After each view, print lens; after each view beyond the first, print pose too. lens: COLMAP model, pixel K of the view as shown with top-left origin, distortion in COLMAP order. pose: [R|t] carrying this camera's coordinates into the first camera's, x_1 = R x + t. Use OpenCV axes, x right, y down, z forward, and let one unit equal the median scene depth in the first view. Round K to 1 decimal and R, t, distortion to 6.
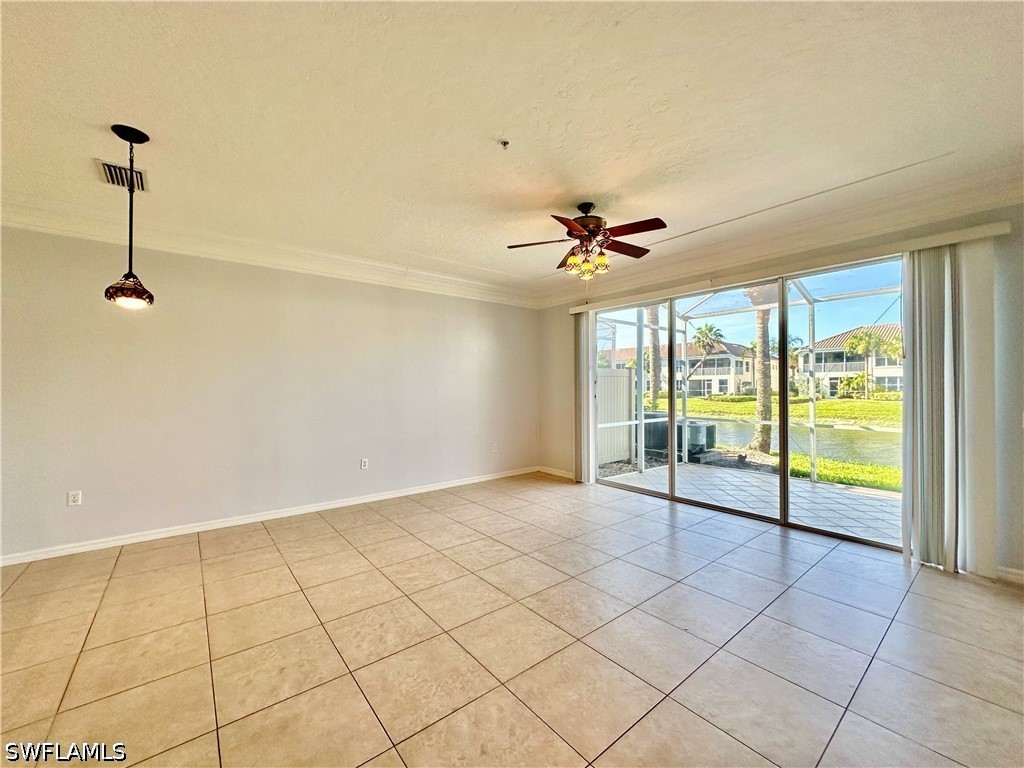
lens RADIAL K [[408.7, 0, 512.0], [0, 408.7, 384.0], [0, 0, 1]] dist [-0.003473, 0.000796]
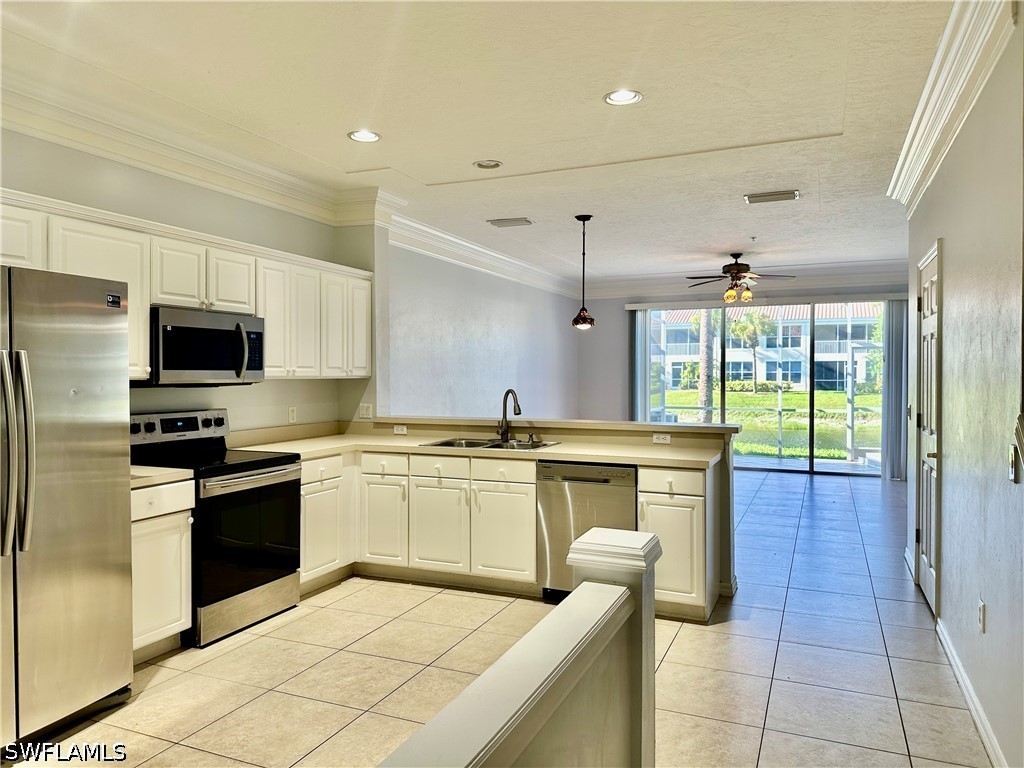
lens RADIAL K [[713.8, 0, 512.0], [0, 713.8, 384.0], [0, 0, 1]] dist [0.176448, -0.355989]
pose [[0.885826, -0.004758, 0.463993, -0.974572], [-0.005672, 0.999762, 0.021080, -0.013399], [-0.463982, -0.021305, 0.885588, -0.524229]]
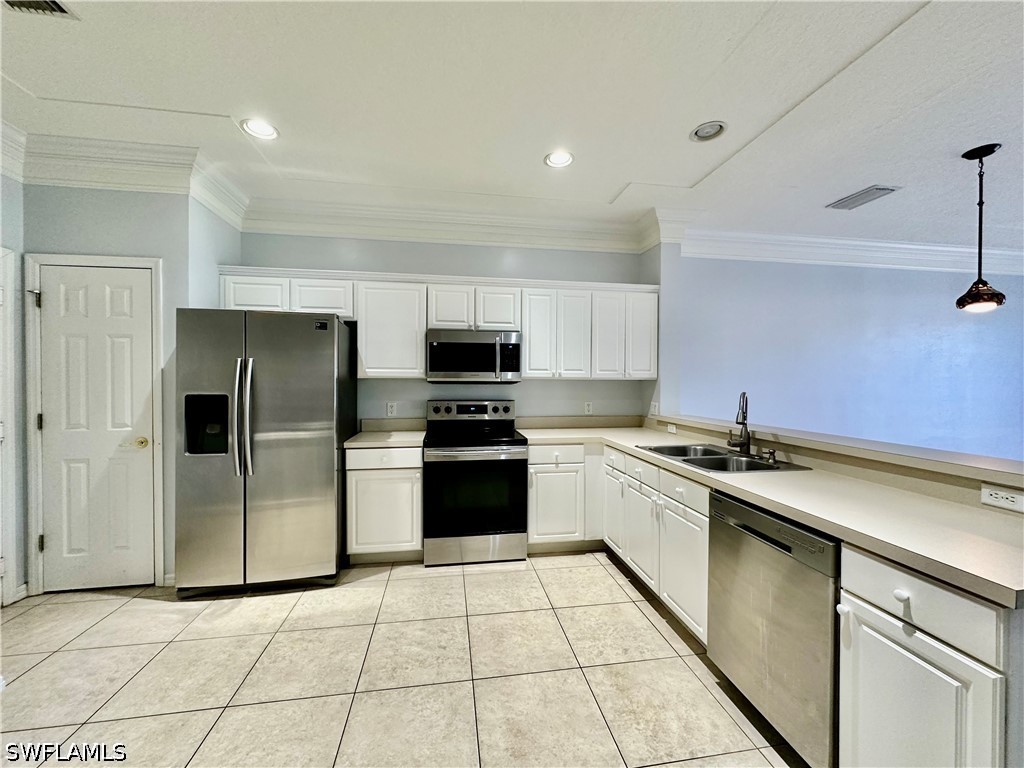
lens RADIAL K [[408.7, 0, 512.0], [0, 408.7, 384.0], [0, 0, 1]] dist [-0.003473, 0.000796]
pose [[0.867274, 0.009580, -0.497738, -0.584029], [-0.001582, 0.999863, 0.016487, -0.003449], [0.497828, -0.013511, 0.867171, -0.227956]]
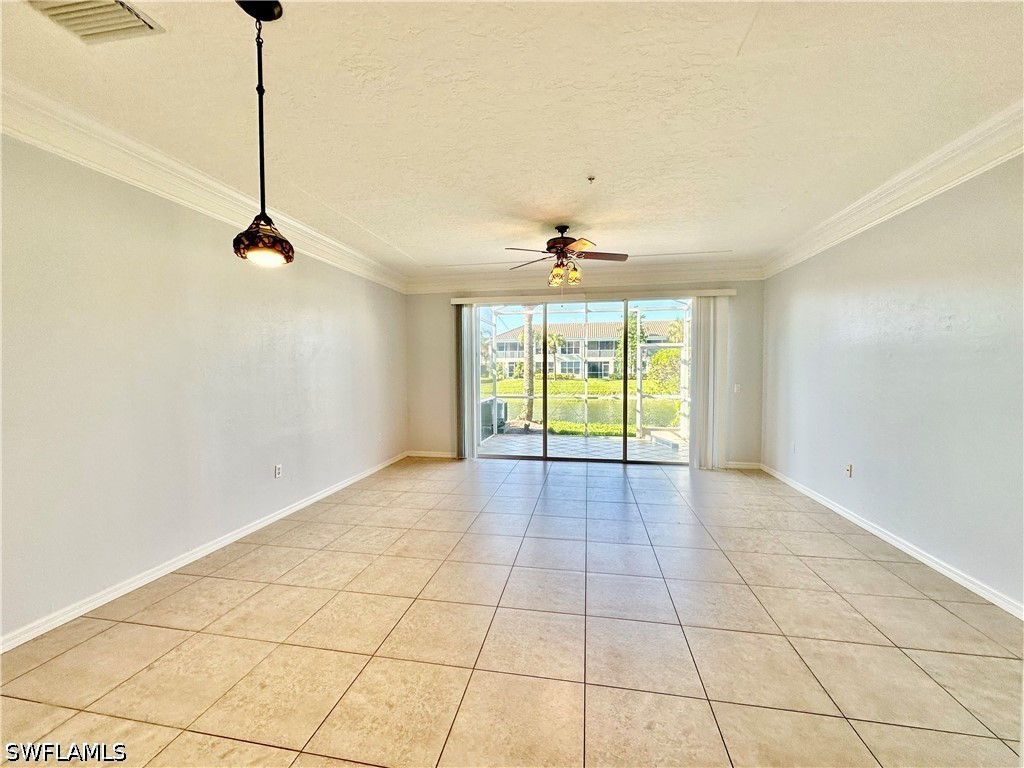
lens RADIAL K [[408.7, 0, 512.0], [0, 408.7, 384.0], [0, 0, 1]] dist [-0.003473, 0.000796]
pose [[0.760519, -0.025861, 0.648801, -0.422747], [-0.001429, 0.999137, 0.041500, -0.007280], [-0.649315, -0.032489, 0.759826, 0.080169]]
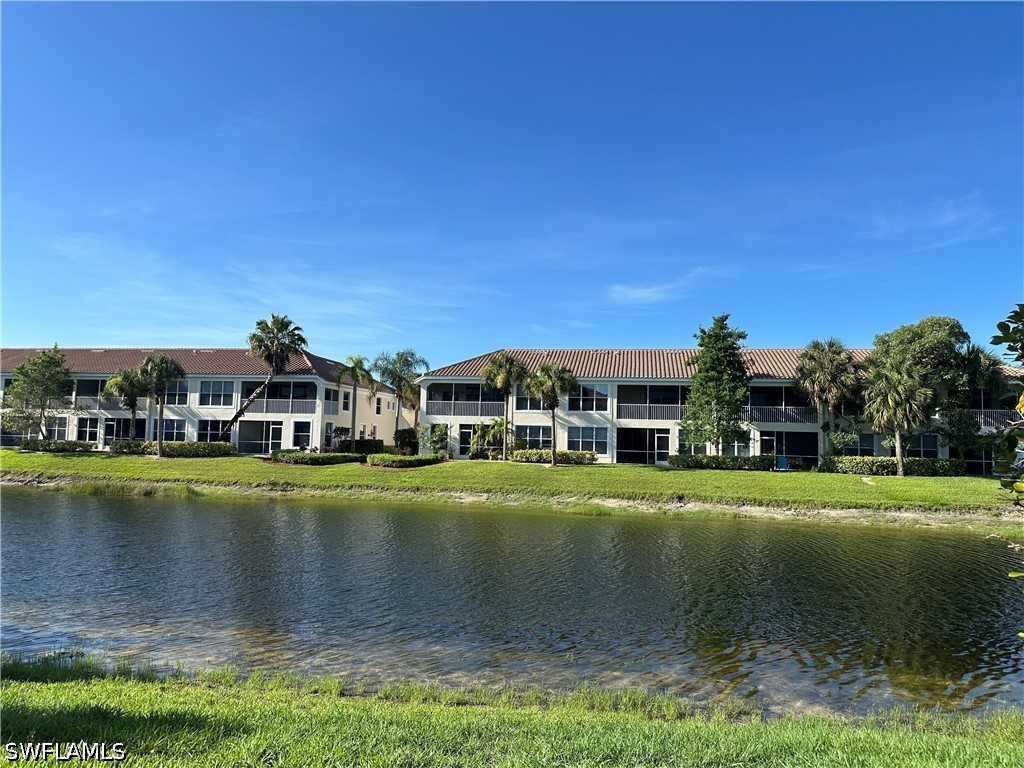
lens RADIAL K [[713.8, 0, 512.0], [0, 713.8, 384.0], [0, 0, 1]] dist [0.176448, -0.355989]
pose [[0.751305, 0.075484, 0.655624, 0.957463], [-0.031980, 0.996434, -0.078076, 0.040837], [-0.659180, 0.037692, 0.751040, 1.032687]]
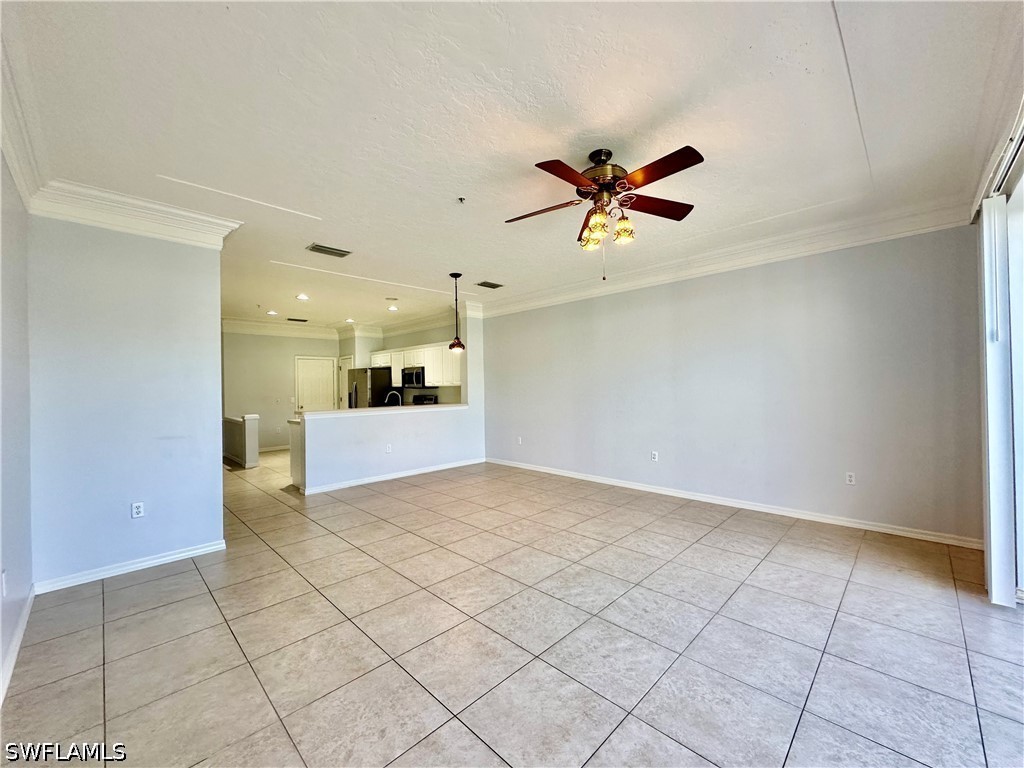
lens RADIAL K [[408.7, 0, 512.0], [0, 408.7, 384.0], [0, 0, 1]] dist [-0.003473, 0.000796]
pose [[0.107425, -0.002909, -0.994209, 0.528759], [0.025677, 0.999670, -0.000151, -0.001862], [0.993882, -0.025512, 0.107464, 0.416718]]
